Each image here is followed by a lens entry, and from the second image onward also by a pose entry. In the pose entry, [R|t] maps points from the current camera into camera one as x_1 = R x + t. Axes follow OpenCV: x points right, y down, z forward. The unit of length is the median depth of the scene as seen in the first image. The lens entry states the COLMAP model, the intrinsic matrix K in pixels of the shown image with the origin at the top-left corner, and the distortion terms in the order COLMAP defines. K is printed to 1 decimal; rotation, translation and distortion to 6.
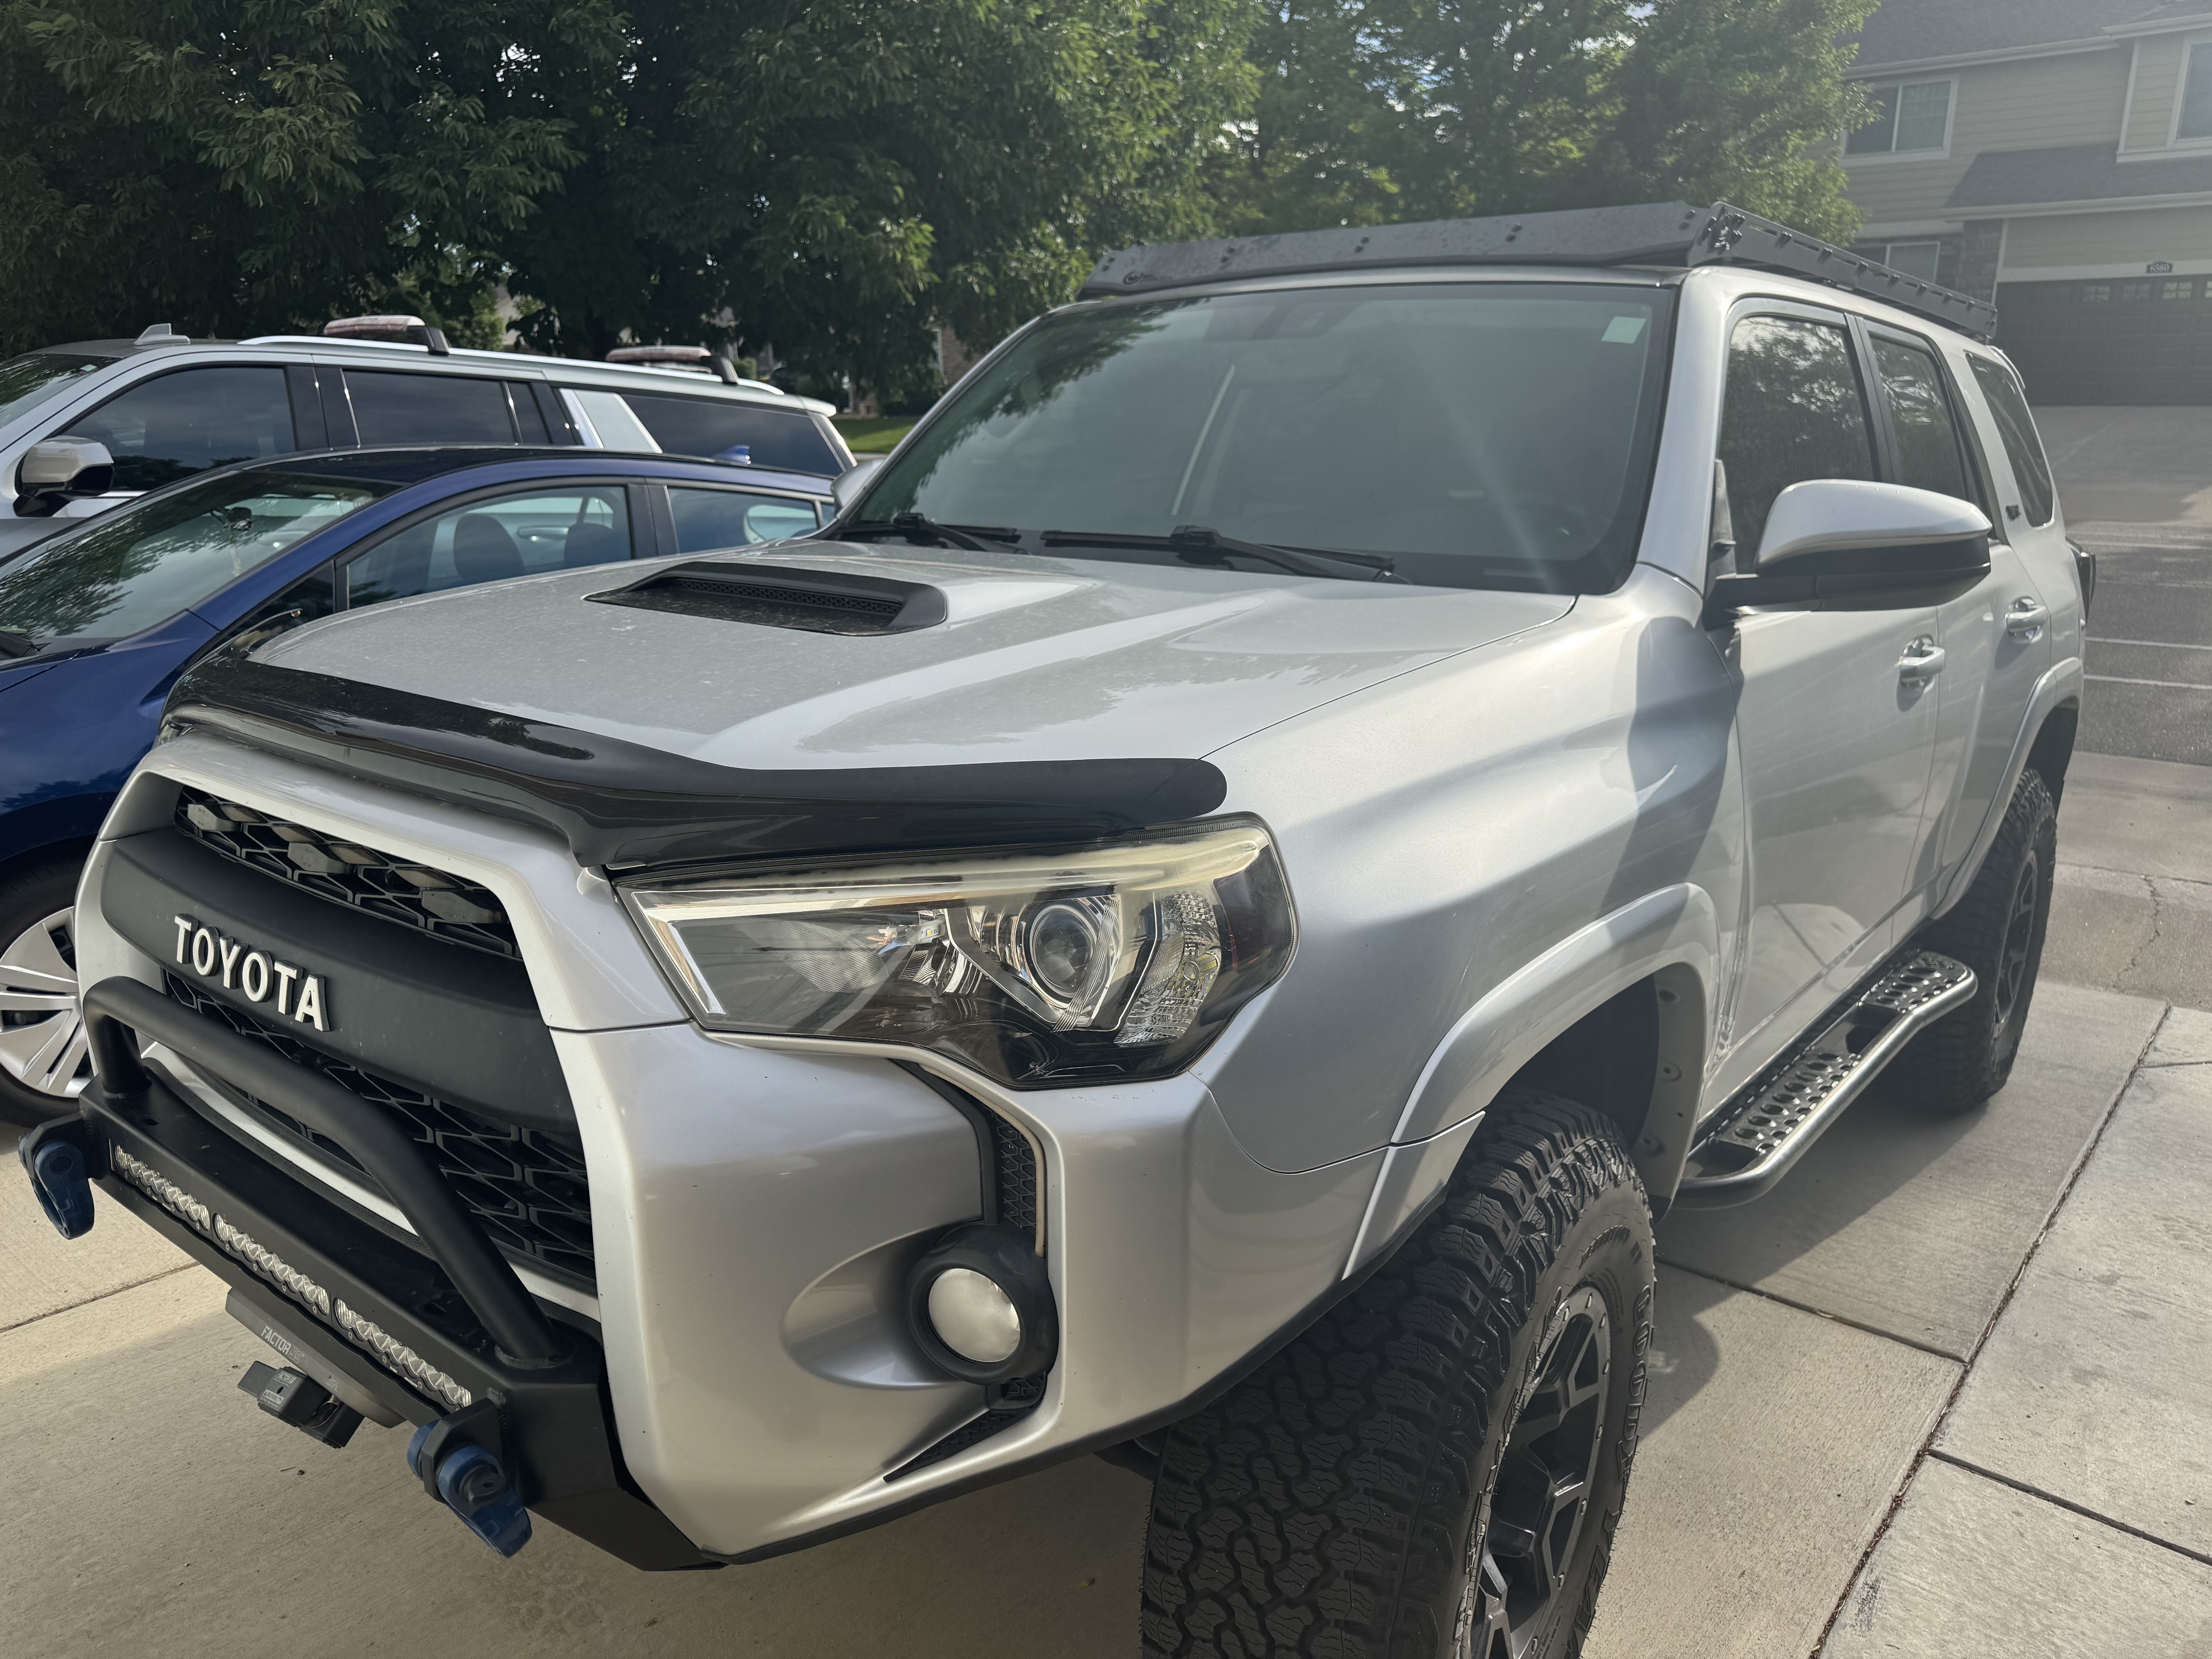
lens RADIAL K [[1588.1, 0, 1110.1], [0, 1588.1, 828.7], [0, 0, 1]] dist [-0.003317, 0.001115]
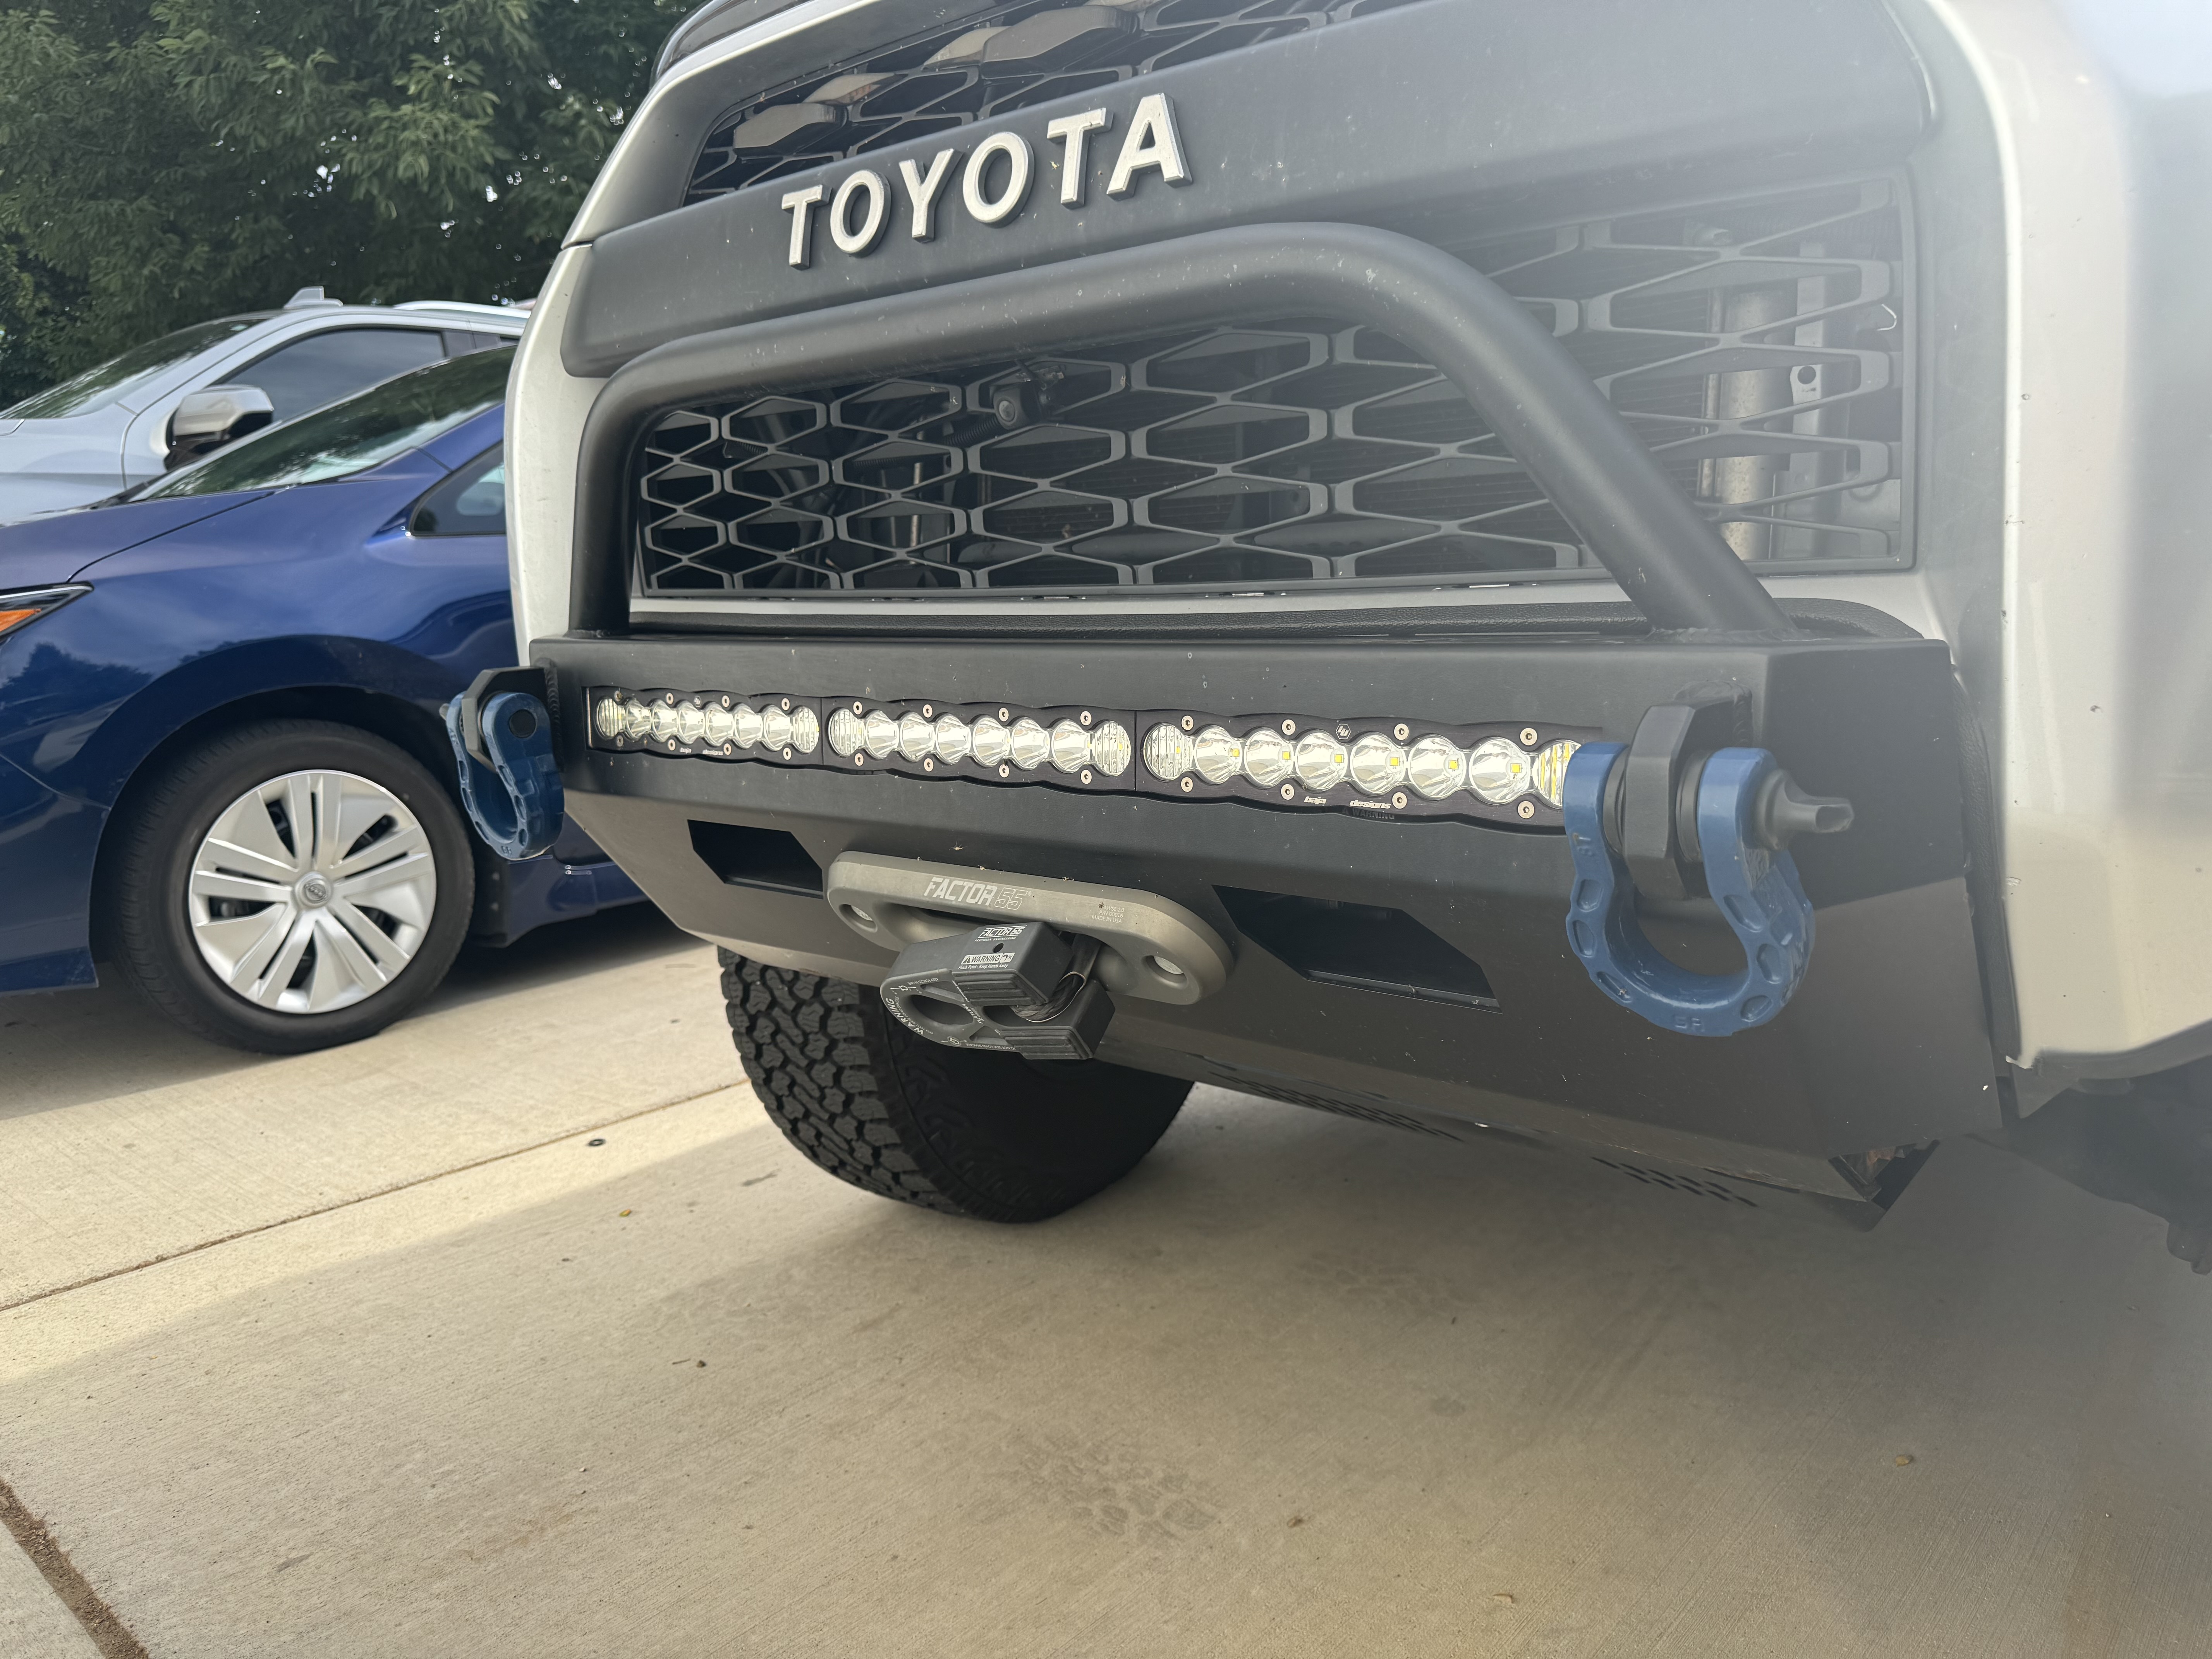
lens RADIAL K [[1588.1, 0, 1103.5], [0, 1588.1, 834.1], [0, 0, 1]] dist [-0.003317, 0.001115]
pose [[0.998971, -0.036800, -0.026509, -0.246293], [0.034580, 0.996208, -0.079838, 0.189179], [0.029347, 0.078839, 0.996455, 0.222561]]
